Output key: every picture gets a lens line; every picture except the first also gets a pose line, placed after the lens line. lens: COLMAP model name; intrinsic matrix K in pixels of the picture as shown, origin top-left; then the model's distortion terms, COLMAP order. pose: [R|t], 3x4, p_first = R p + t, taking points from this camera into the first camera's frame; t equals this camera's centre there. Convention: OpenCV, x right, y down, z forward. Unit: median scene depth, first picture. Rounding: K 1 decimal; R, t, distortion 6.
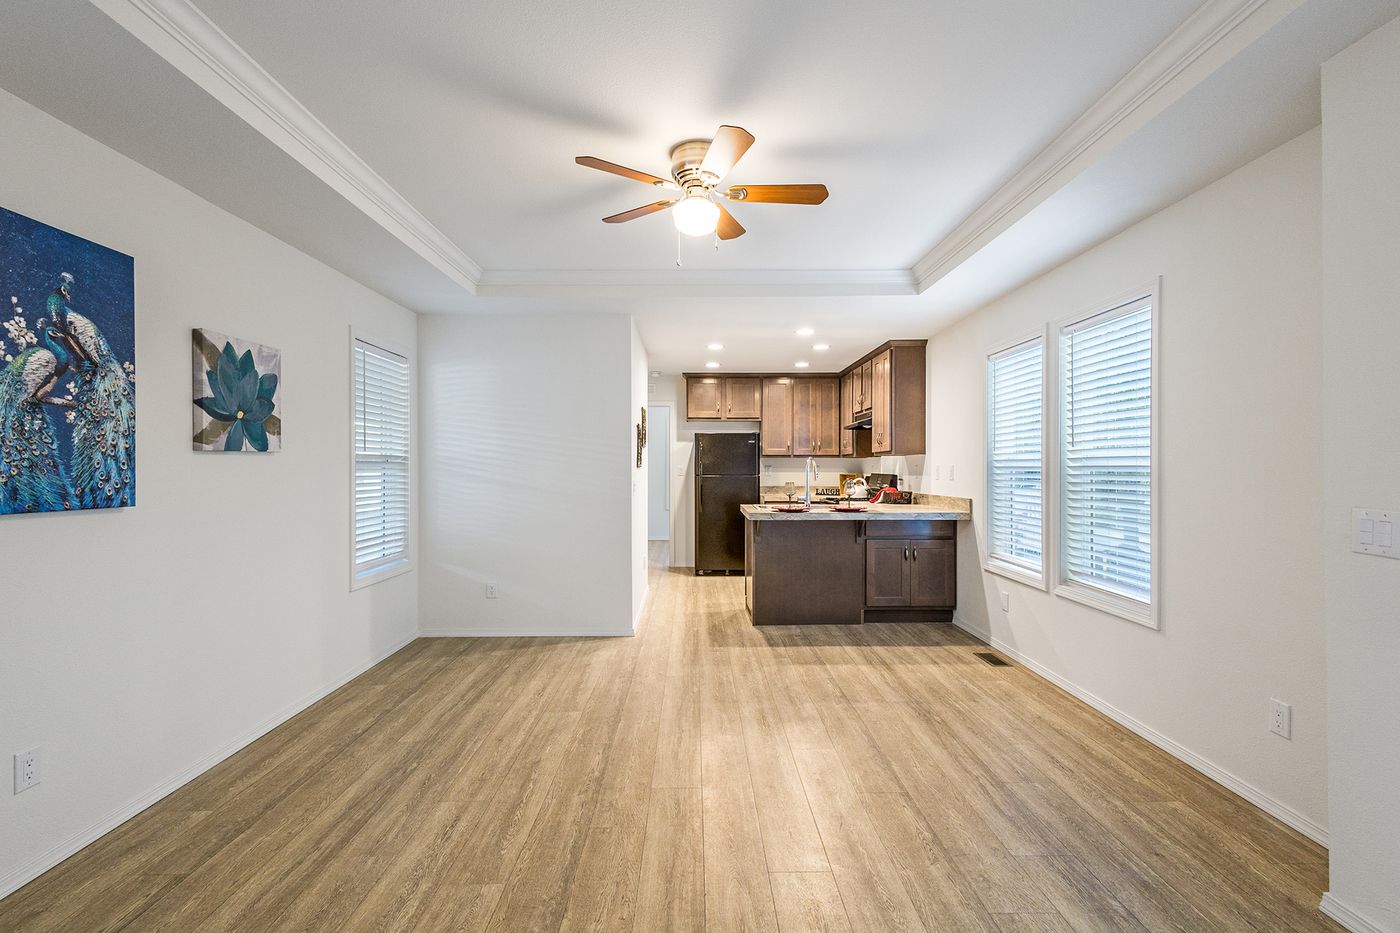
lens RADIAL K [[643.0, 0, 700.0], [0, 643.0, 466.5], [0, 0, 1]] dist [0.010804, -0.001773]
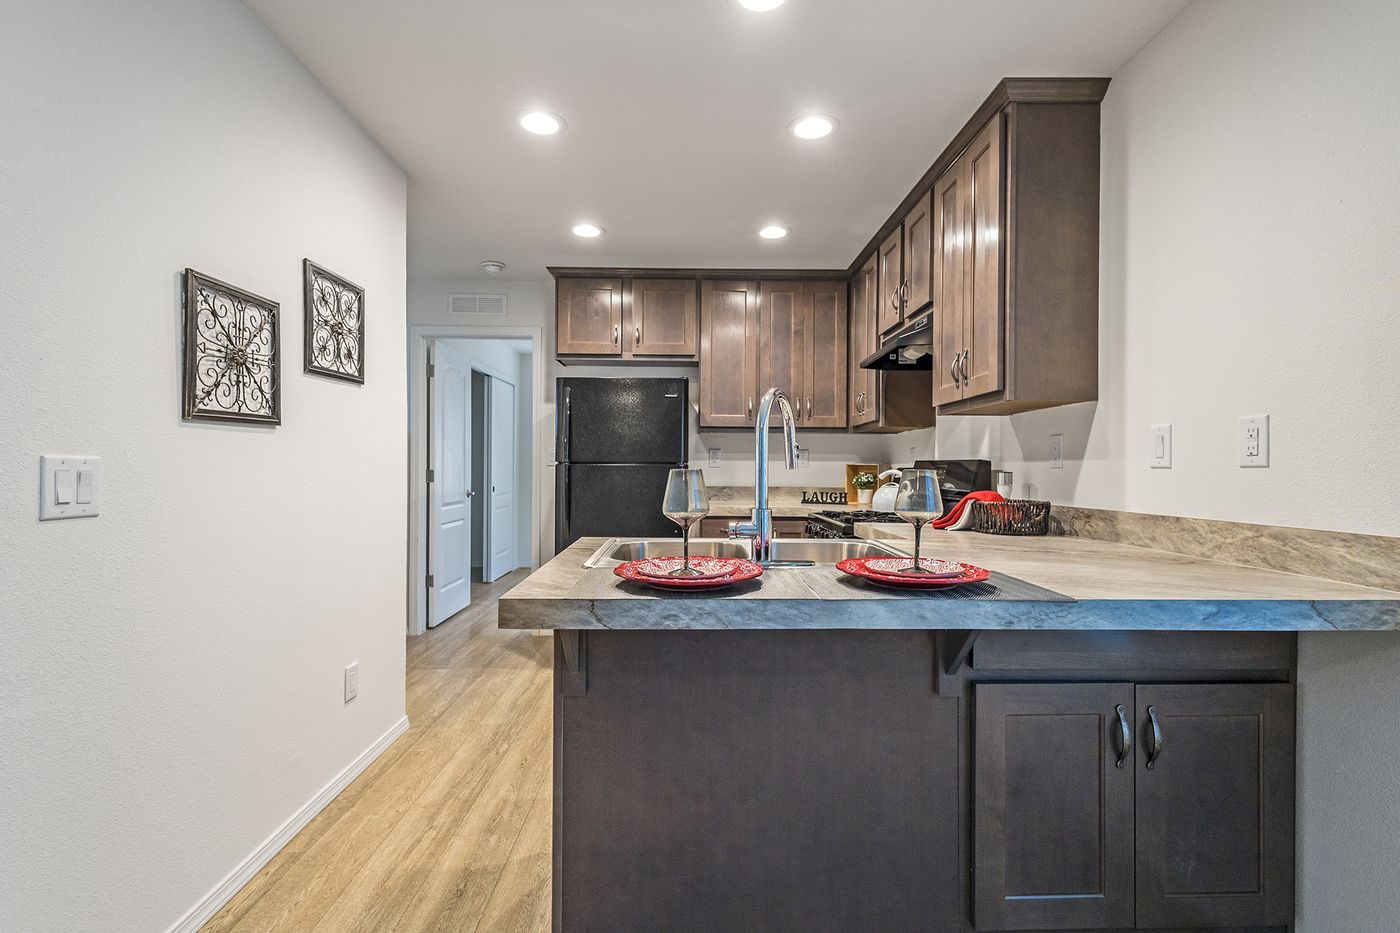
lens RADIAL K [[647.6, 0, 697.8], [0, 647.6, 466.1], [0, 0, 1]] dist [0.012090, 0.000013]
pose [[0.999932, 0.006337, 0.009764, 0.245549], [-0.006319, 0.999978, -0.001837, 0.041343], [-0.009775, 0.001775, 0.999951, 1.288040]]
